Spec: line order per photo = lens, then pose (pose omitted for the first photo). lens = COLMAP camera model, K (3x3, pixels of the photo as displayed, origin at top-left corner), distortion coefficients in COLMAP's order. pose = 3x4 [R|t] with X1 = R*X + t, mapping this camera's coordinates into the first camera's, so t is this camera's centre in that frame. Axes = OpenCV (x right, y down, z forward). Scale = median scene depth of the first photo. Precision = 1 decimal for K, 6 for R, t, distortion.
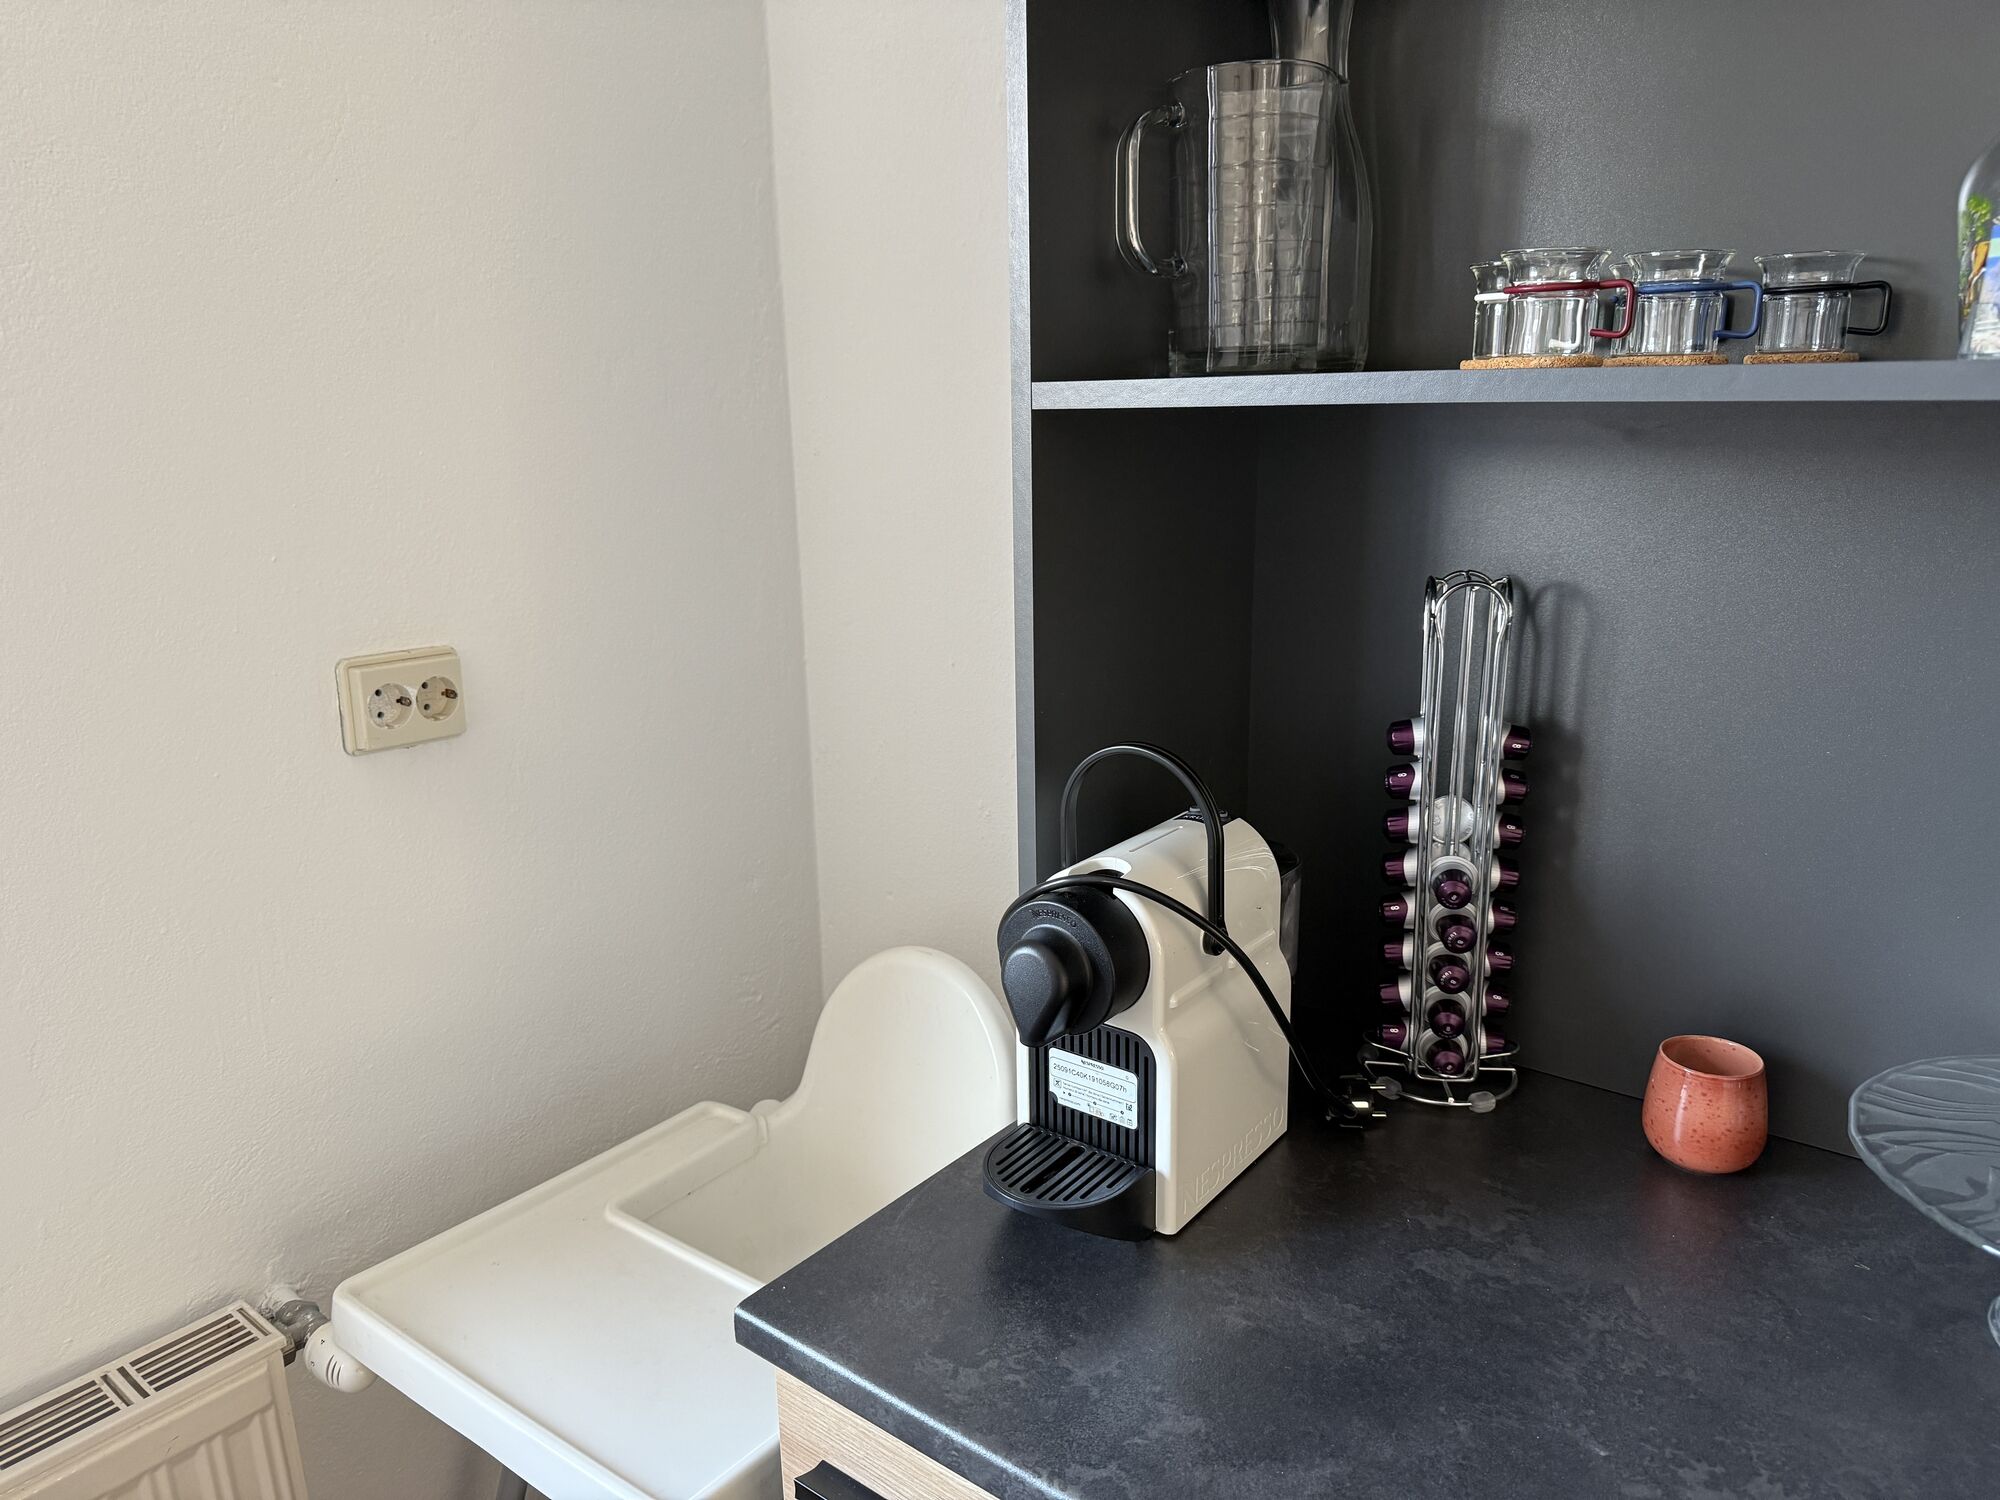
lens RADIAL K [[1376.6, 0, 992.8], [0, 1376.6, 770.5], [0, 0, 1]] dist [0.006730, 0.000070]
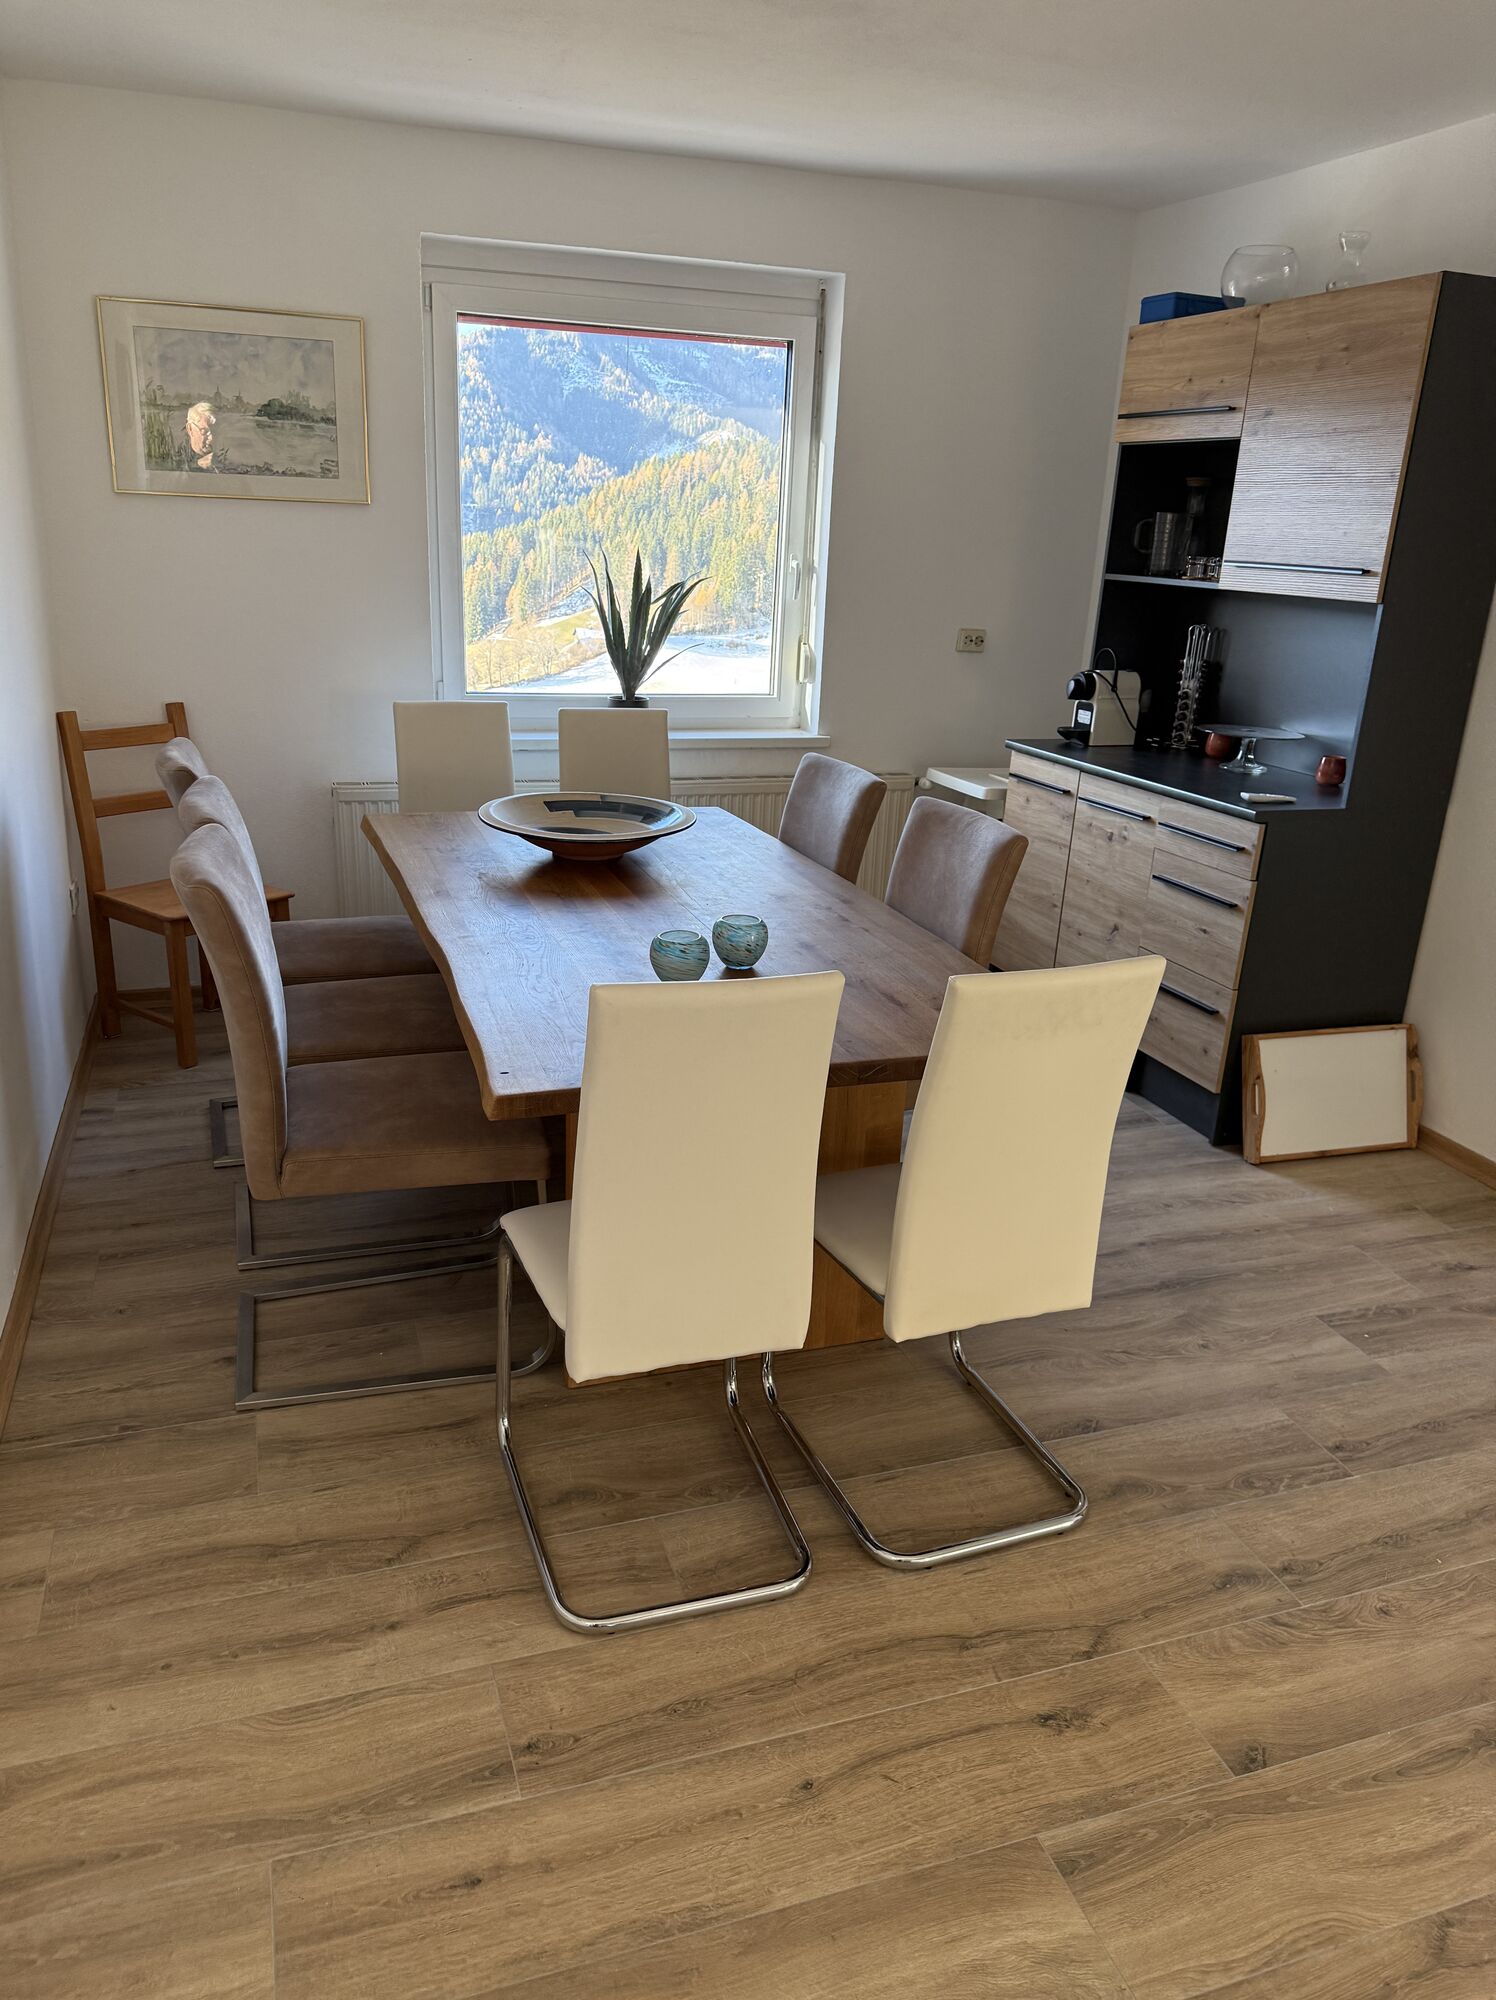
lens RADIAL K [[1470.2, 0, 743.5], [0, 1470.2, 1059.9], [0, 0, 1]] dist [0.055251, -0.001489]
pose [[0.860647, 0.227969, -0.455321, 1.581039], [-0.185794, 0.973126, 0.136035, 0.851693], [0.474096, -0.032483, 0.879874, -4.003098]]
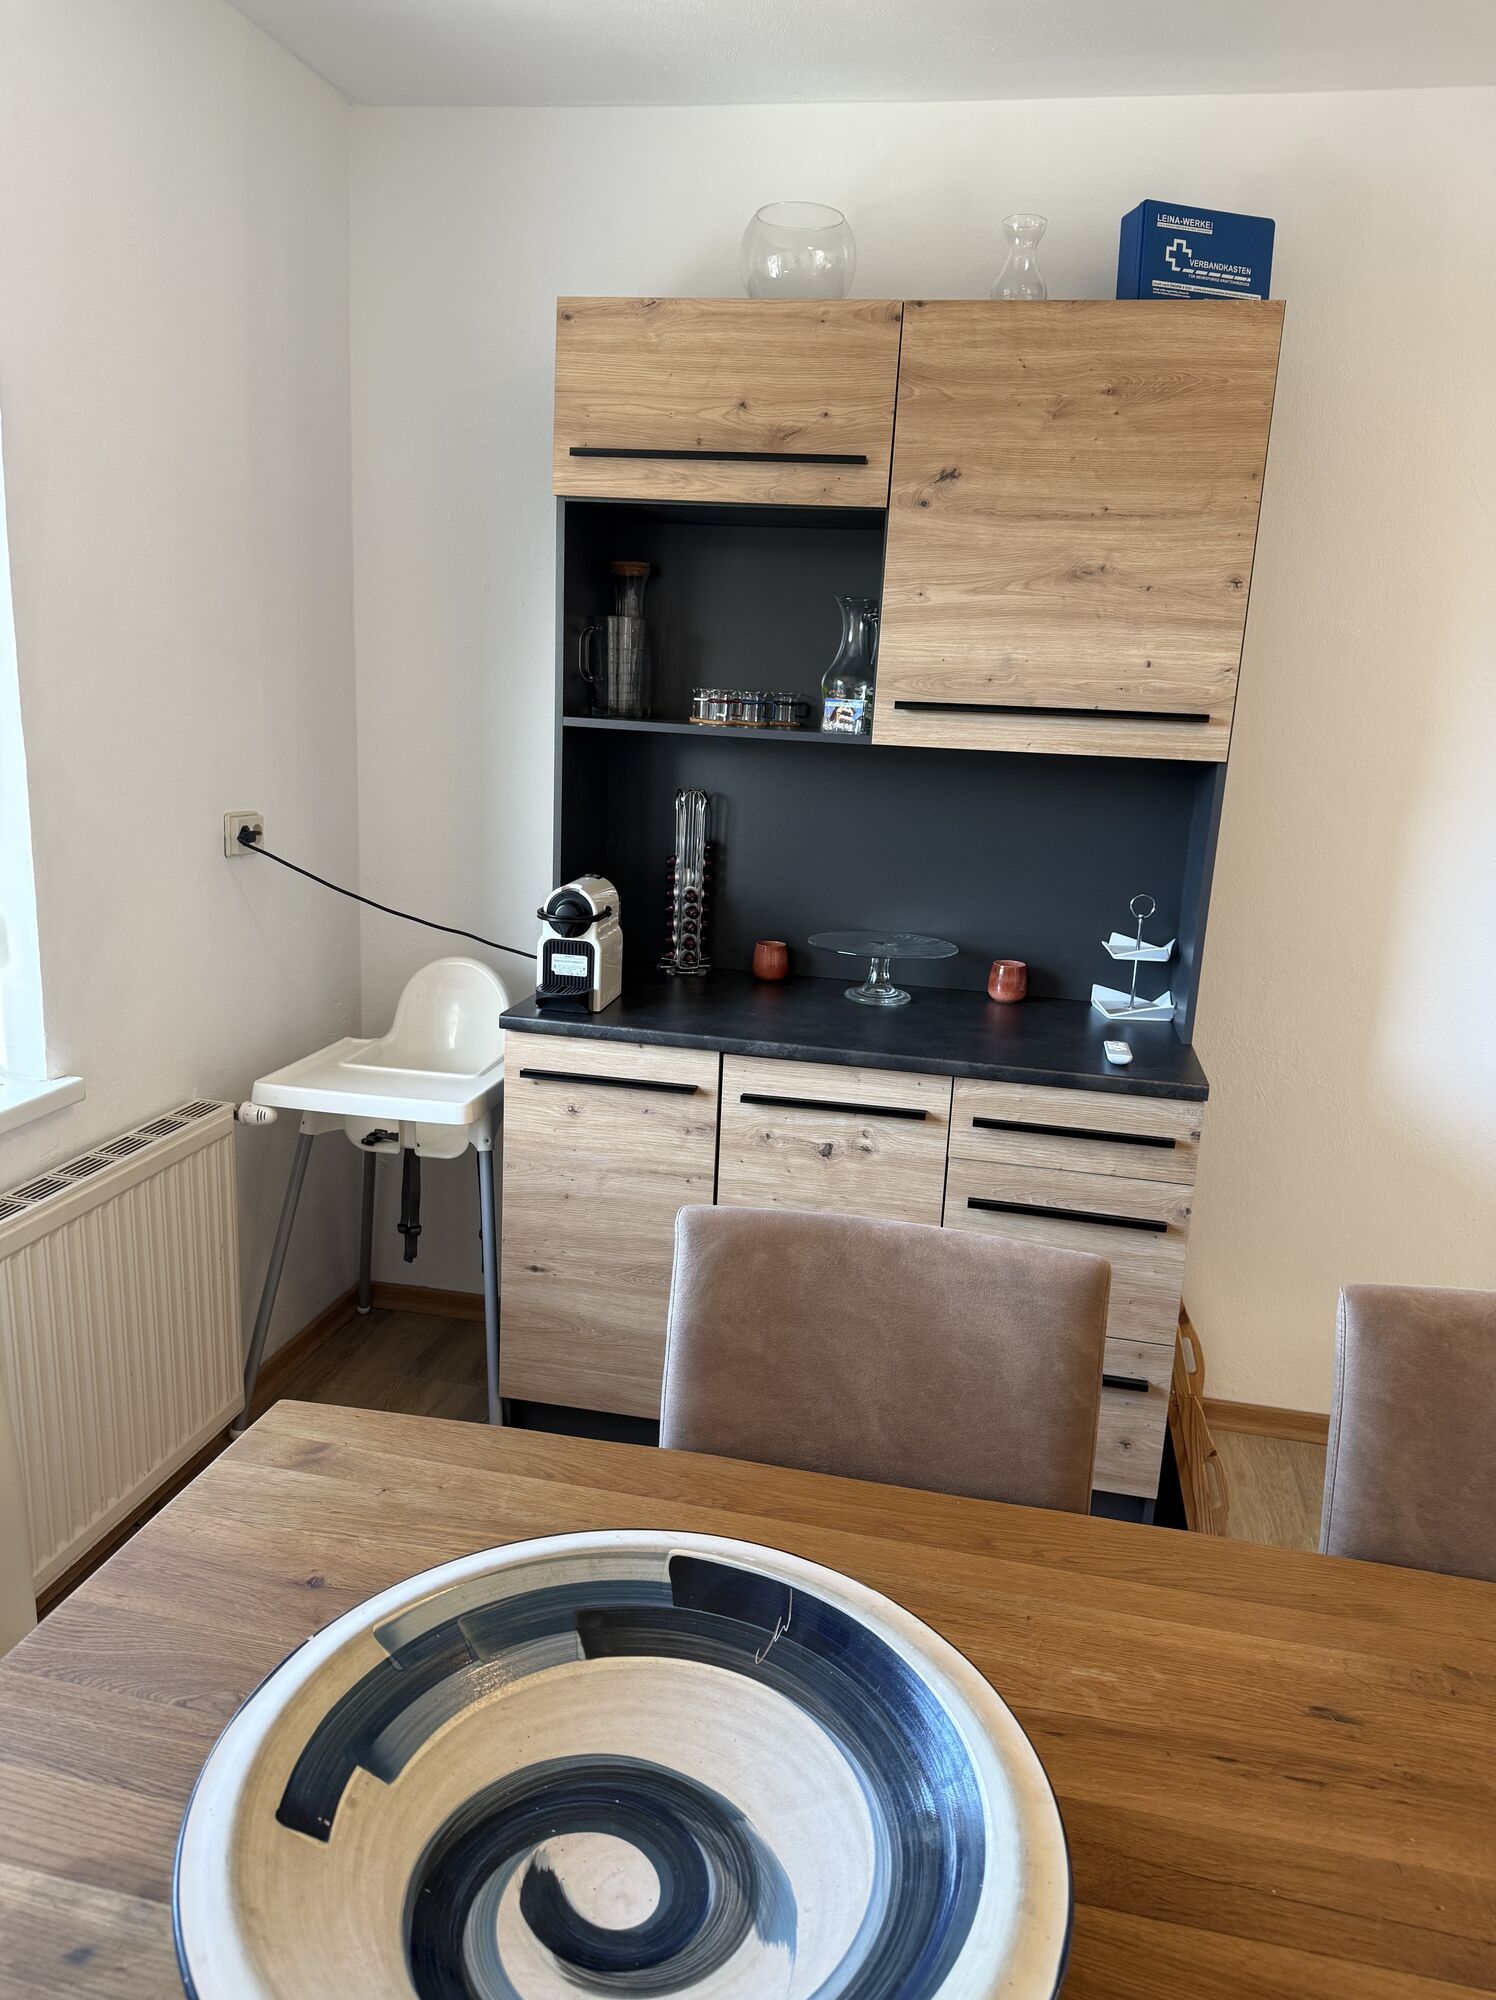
lens RADIAL K [[1470.2, 0, 743.5], [0, 1470.2, 1059.9], [0, 0, 1]] dist [0.055251, -0.001489]
pose [[0.883984, -0.052994, 0.464505, -1.022415], [0.049461, 0.998580, 0.019798, 0.370264], [-0.464894, 0.005474, 0.885349, -1.788695]]
